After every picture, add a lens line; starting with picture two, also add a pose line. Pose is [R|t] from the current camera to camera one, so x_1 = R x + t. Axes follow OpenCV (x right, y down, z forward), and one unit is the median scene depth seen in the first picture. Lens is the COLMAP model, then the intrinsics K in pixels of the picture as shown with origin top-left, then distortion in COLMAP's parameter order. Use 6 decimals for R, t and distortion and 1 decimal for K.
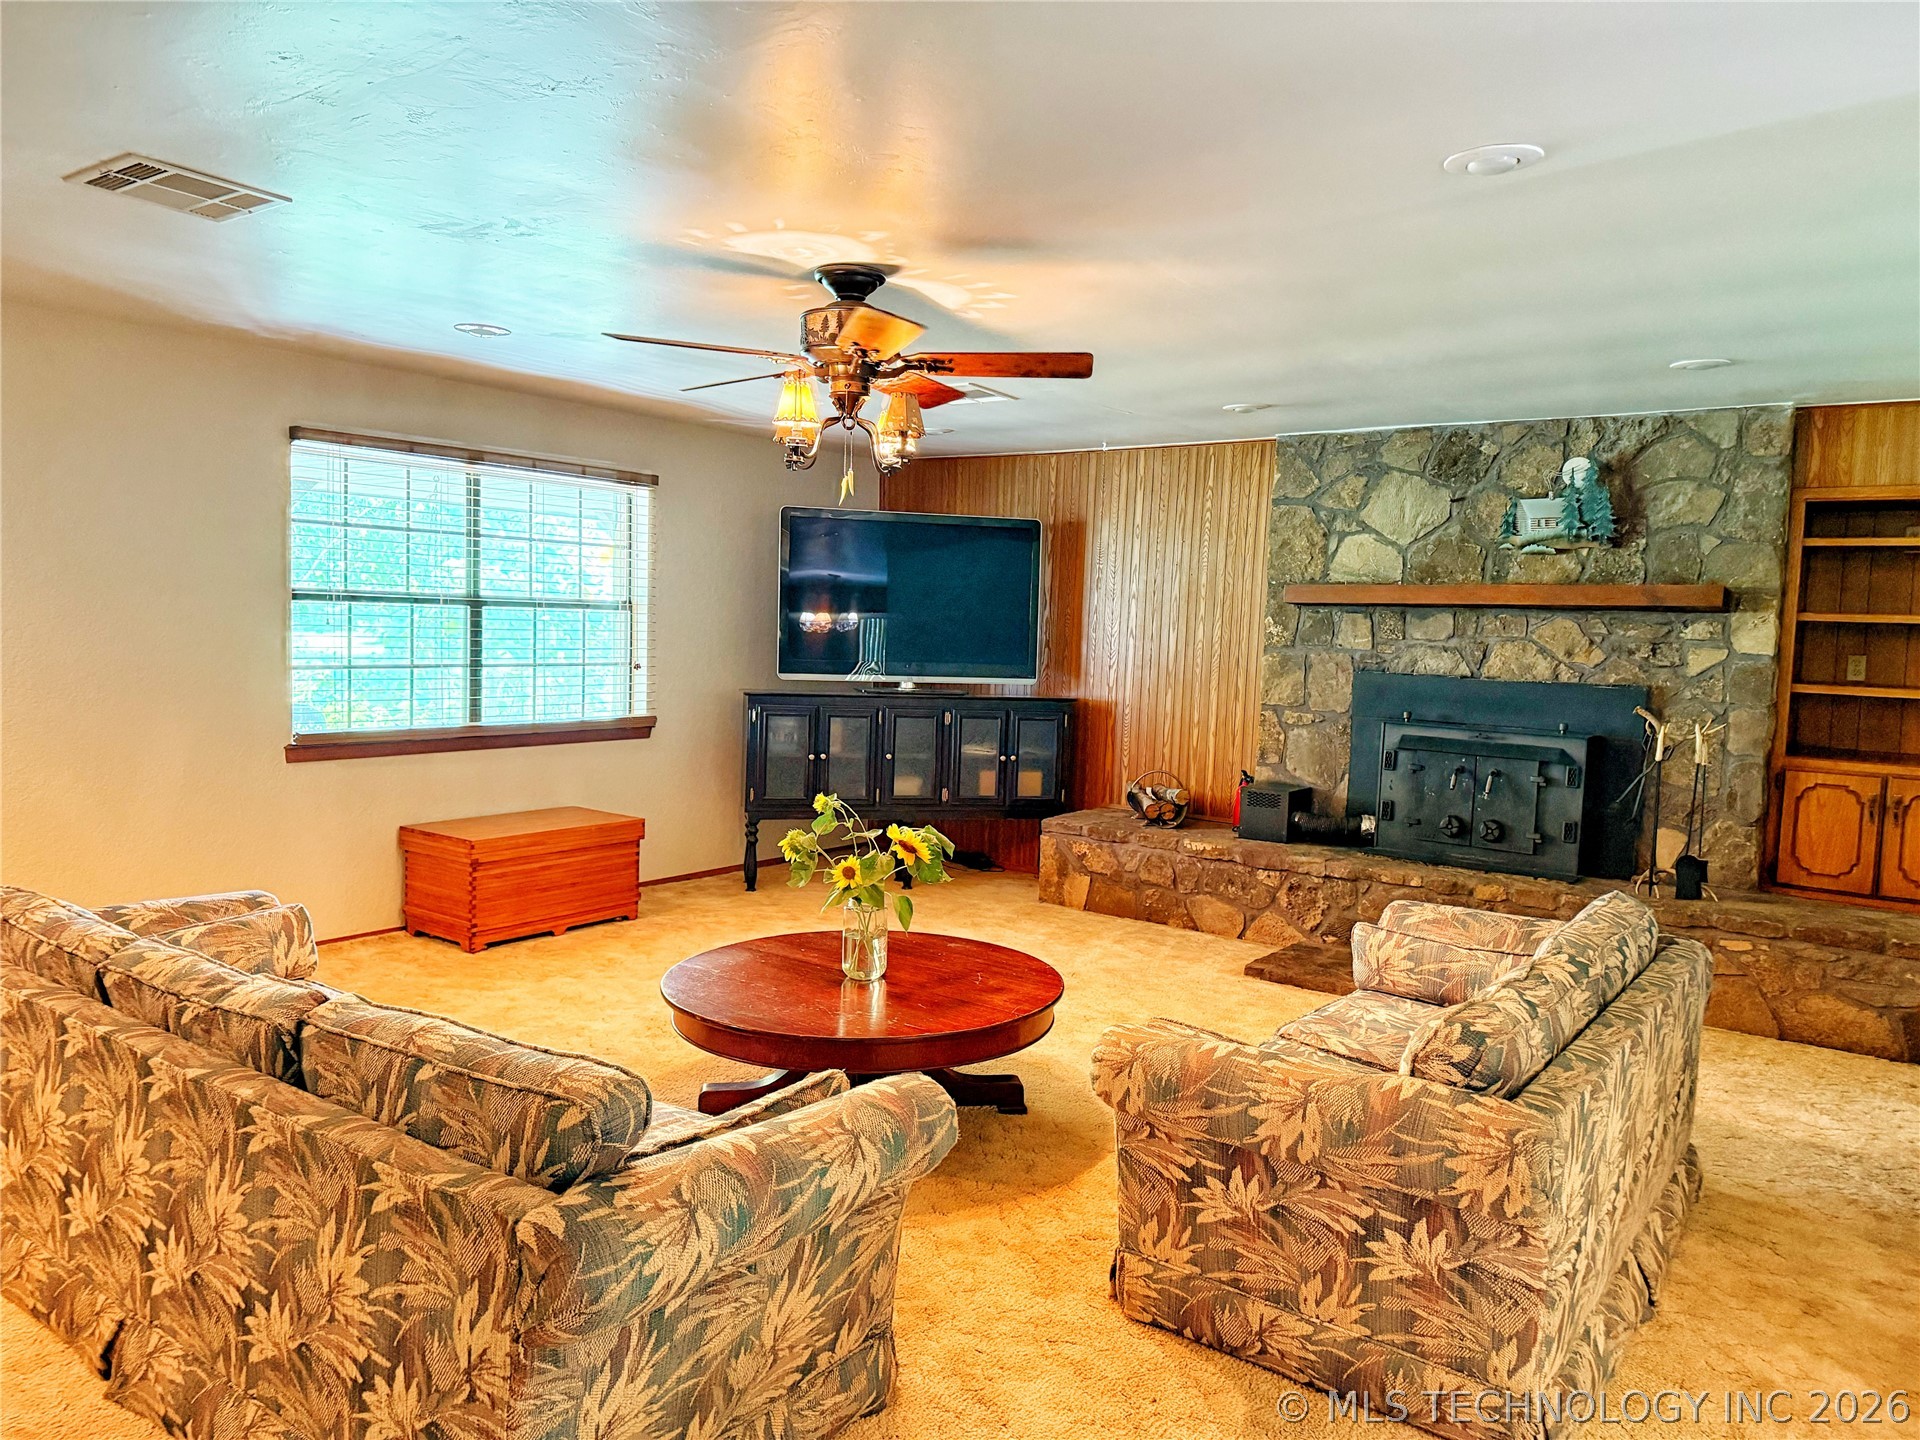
lens RADIAL K [[1361.7, 0, 953.3], [0, 1361.7, 710.3], [0, 0, 1]] dist [0.058412, -0.072069]
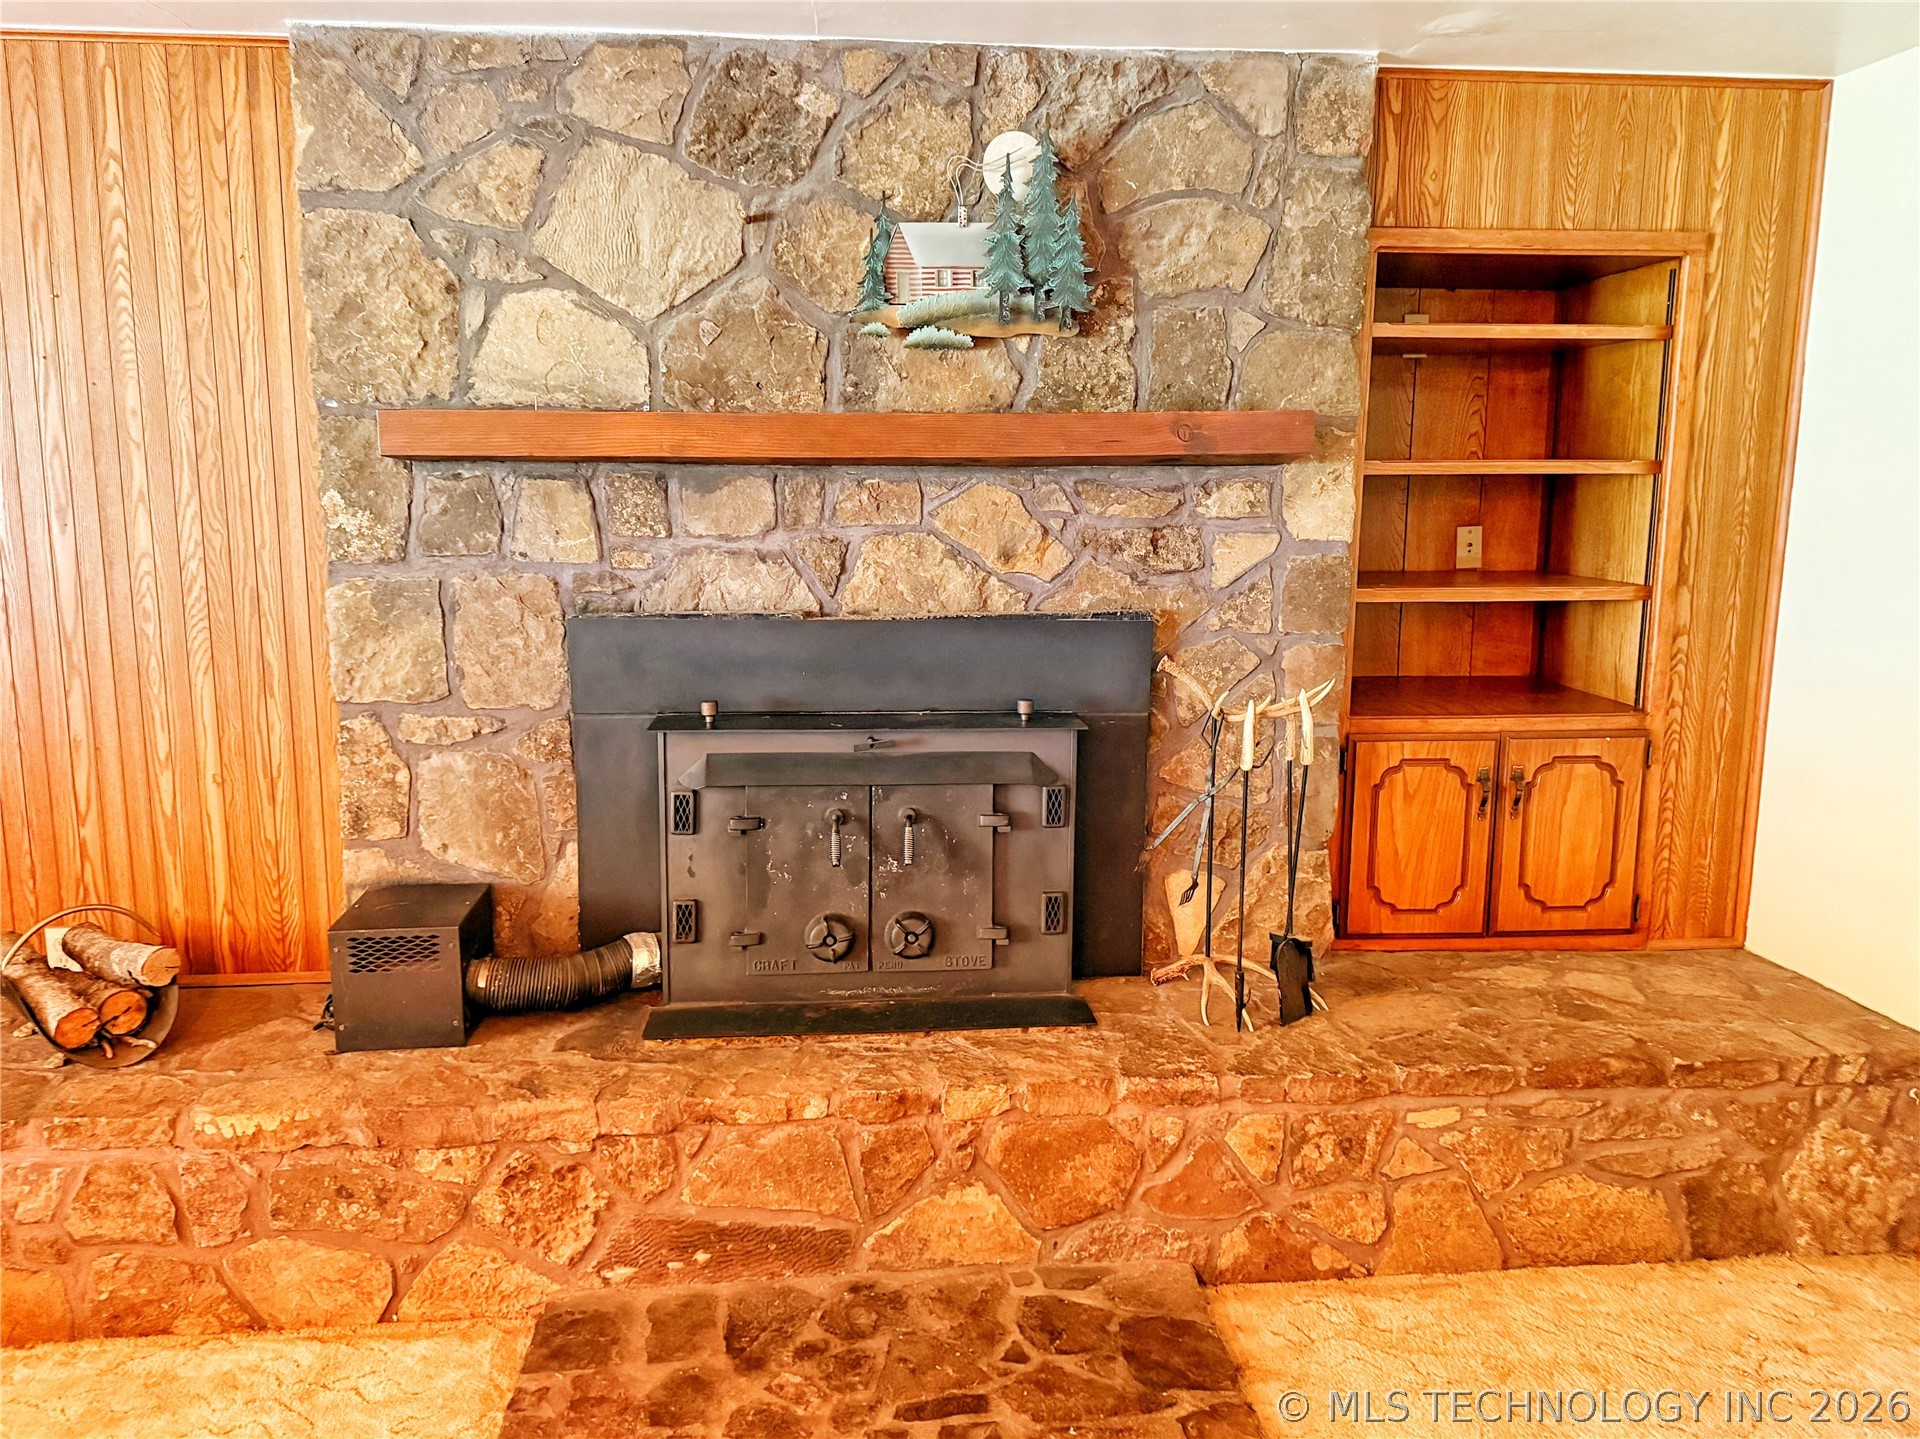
lens RADIAL K [[1361.7, 0, 954.8], [0, 1361.7, 725.1], [0, 0, 1]] dist [0.058412, -0.072069]
pose [[0.742451, -0.147112, 0.653548, 0.111775], [0.066813, 0.986986, 0.146266, -0.058195], [-0.666560, -0.064930, 0.742618, 0.698705]]
